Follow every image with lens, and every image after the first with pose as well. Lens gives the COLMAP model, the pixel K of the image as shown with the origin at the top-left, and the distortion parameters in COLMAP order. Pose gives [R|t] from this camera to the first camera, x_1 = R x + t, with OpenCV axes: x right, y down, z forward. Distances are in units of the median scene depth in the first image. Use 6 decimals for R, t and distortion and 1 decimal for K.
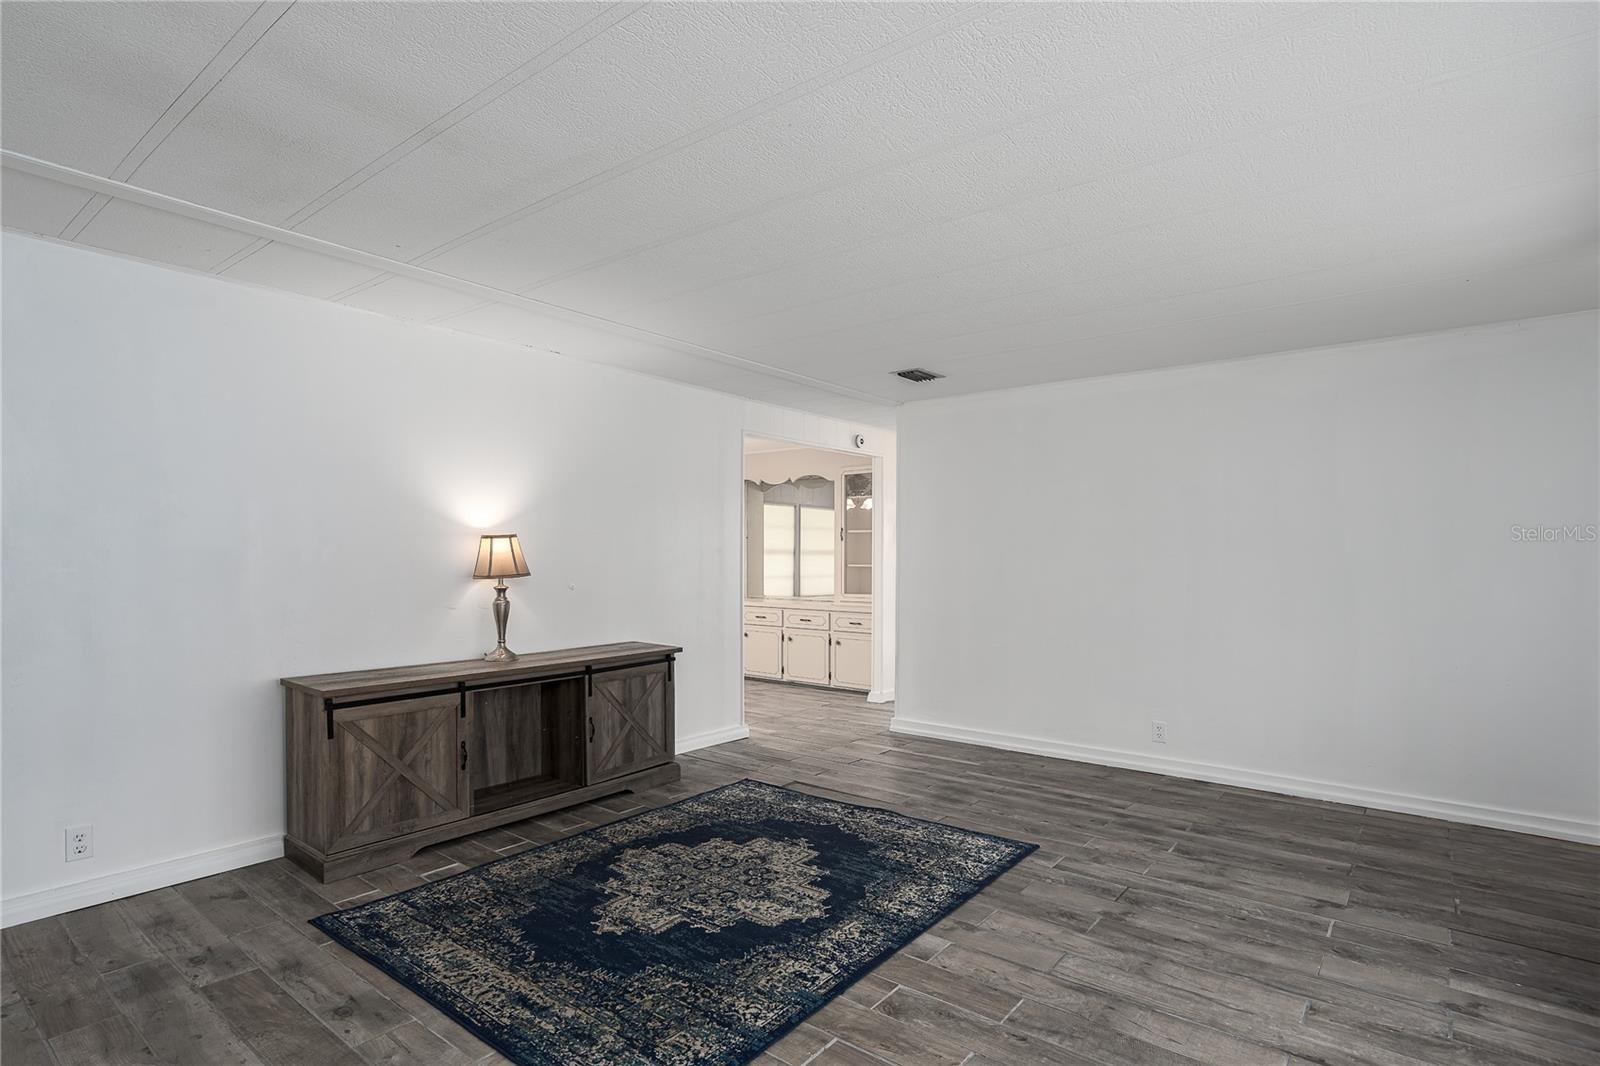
lens RADIAL K [[818.6, 0, 797.6], [0, 818.6, 543.5], [0, 0, 1]] dist [0.003119, 0.000776]
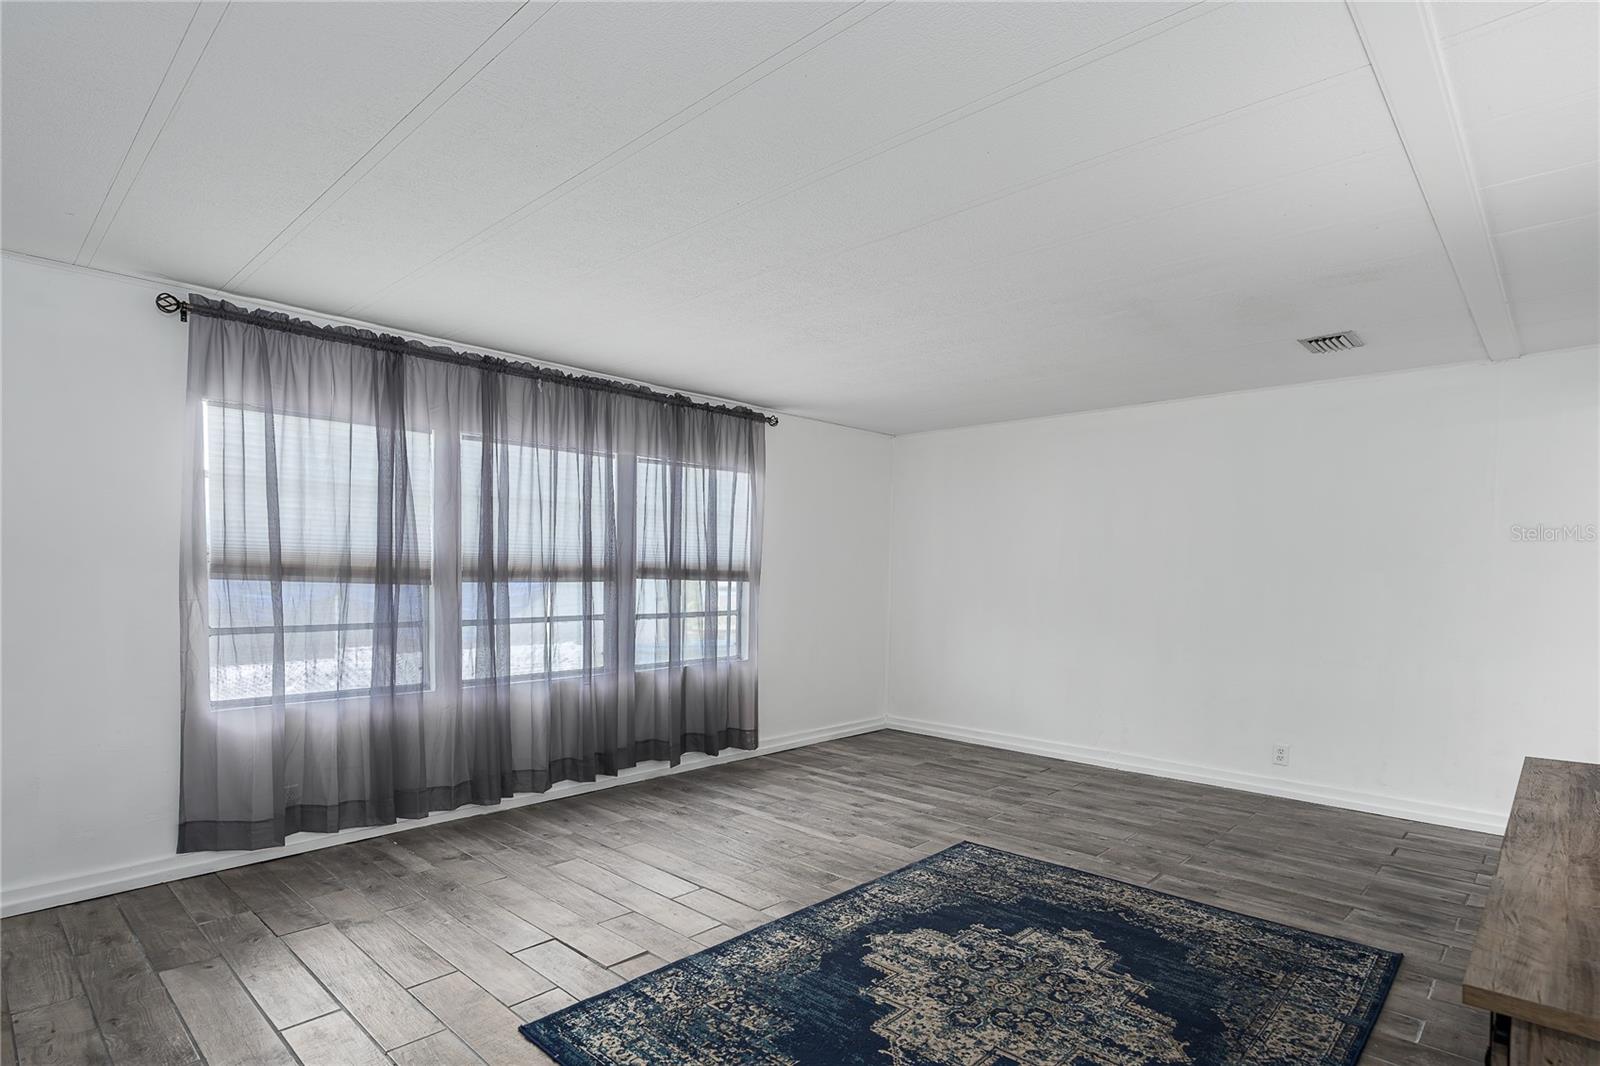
lens RADIAL K [[818.6, 0, 802.9], [0, 818.6, 535.9], [0, 0, 1]] dist [0.003119, 0.000776]
pose [[-0.996248, -0.012018, 0.085703, 0.033755], [-0.016939, 0.998235, -0.056929, 0.029105], [-0.084868, -0.058167, -0.994693, 1.930470]]
